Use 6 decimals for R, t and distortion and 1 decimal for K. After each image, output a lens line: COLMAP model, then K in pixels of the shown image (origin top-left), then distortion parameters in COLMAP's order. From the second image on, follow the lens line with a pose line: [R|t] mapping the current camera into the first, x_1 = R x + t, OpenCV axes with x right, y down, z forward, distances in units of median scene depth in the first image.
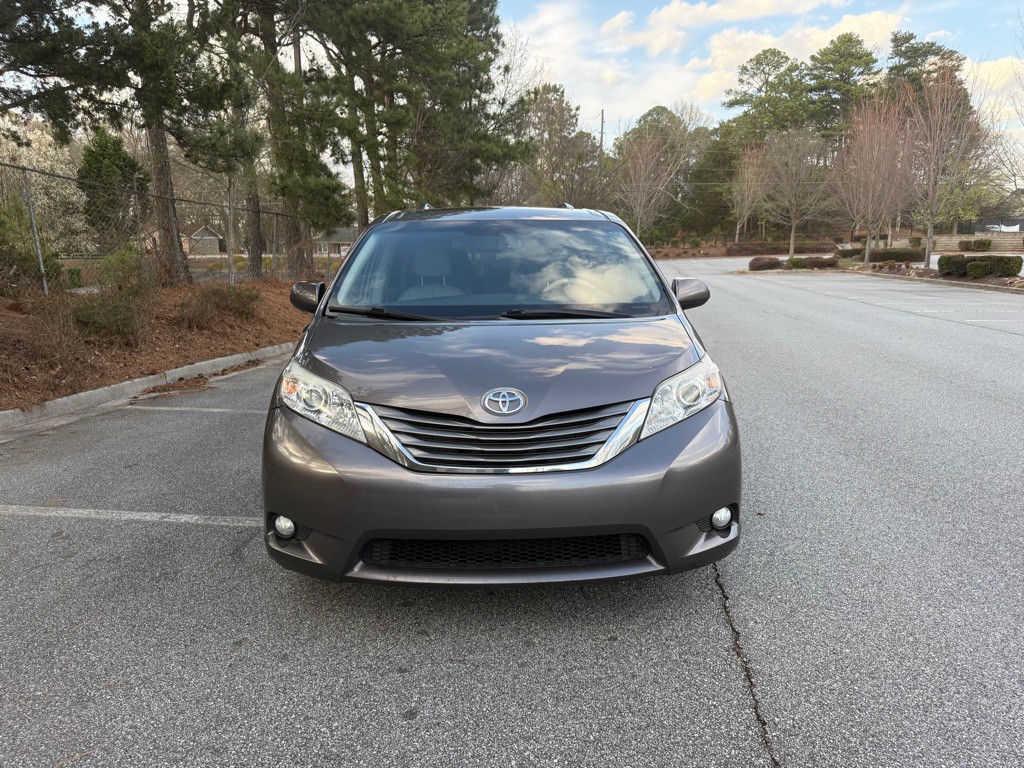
lens RADIAL K [[726.5, 0, 509.5], [0, 726.5, 383.0], [0, 0, 1]] dist [0.003714, -0.004244]
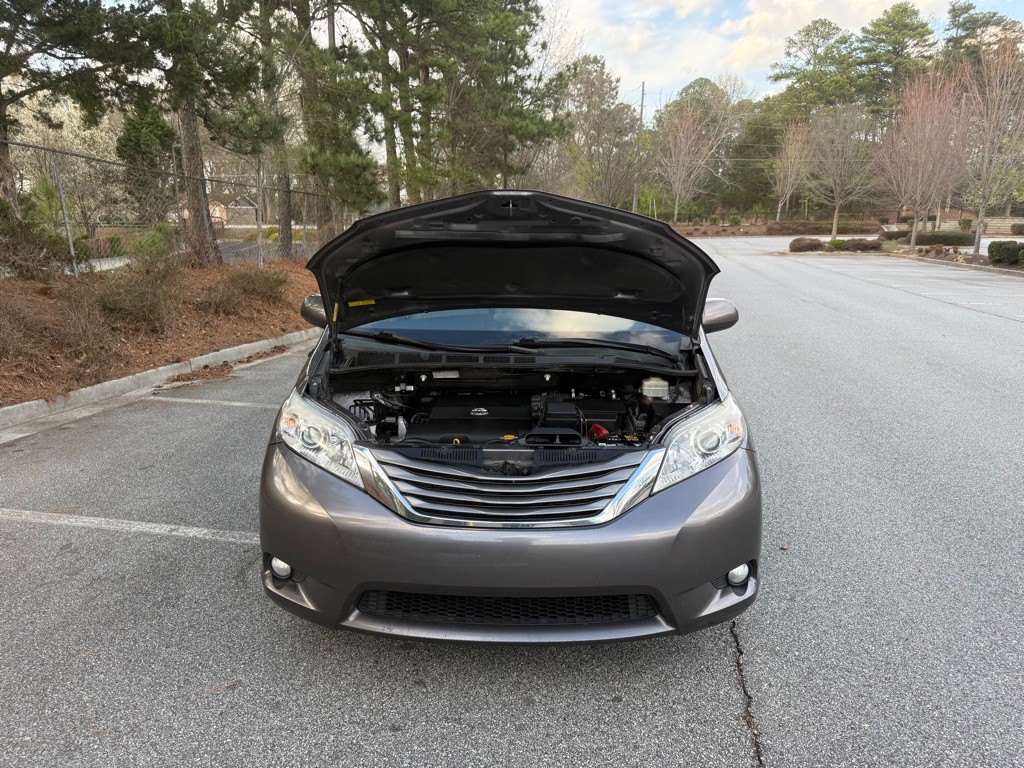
lens RADIAL K [[728.0, 0, 512.0], [0, 728.0, 384.0], [0, 0, 1]] dist [0.000501, 0.000011]
pose [[0.998897, 0.024070, -0.040327, 0.010293], [-0.022570, 0.999051, 0.037239, -0.029447], [0.041186, -0.036288, 0.998492, 0.017076]]
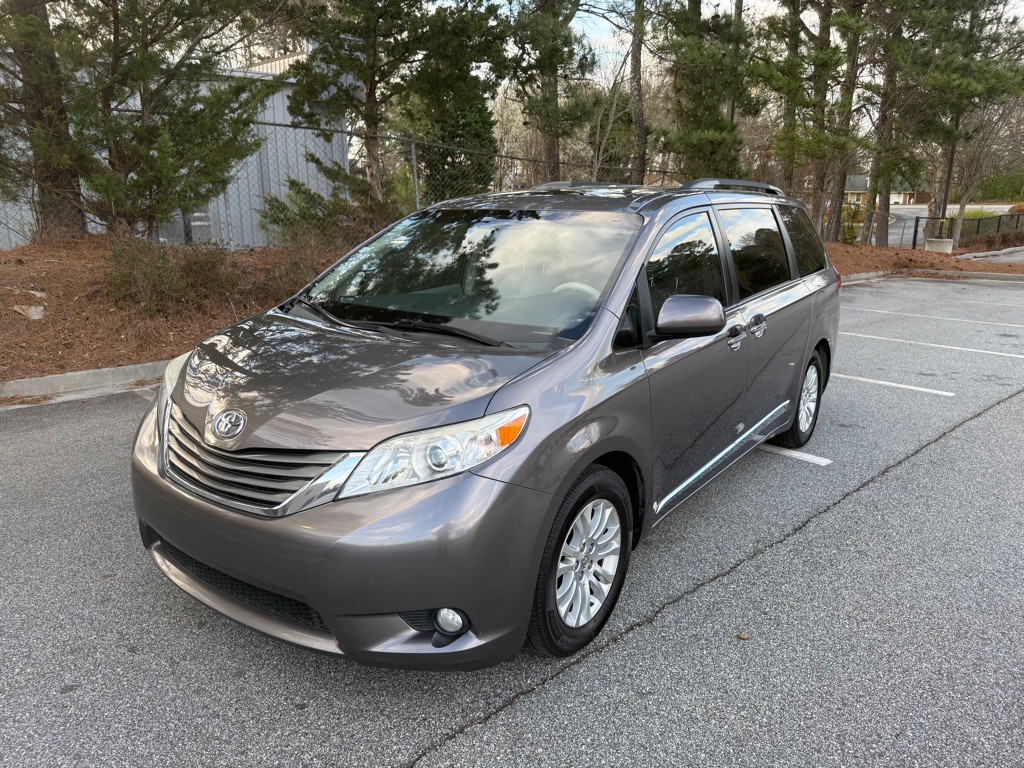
lens RADIAL K [[726.5, 0, 509.5], [0, 726.5, 383.0], [0, 0, 1]] dist [0.003714, -0.004244]
pose [[0.789579, 0.160878, -0.592185, 0.254004], [-0.121743, 0.986908, 0.105788, -0.052408], [0.601451, -0.011433, 0.798828, 0.138433]]
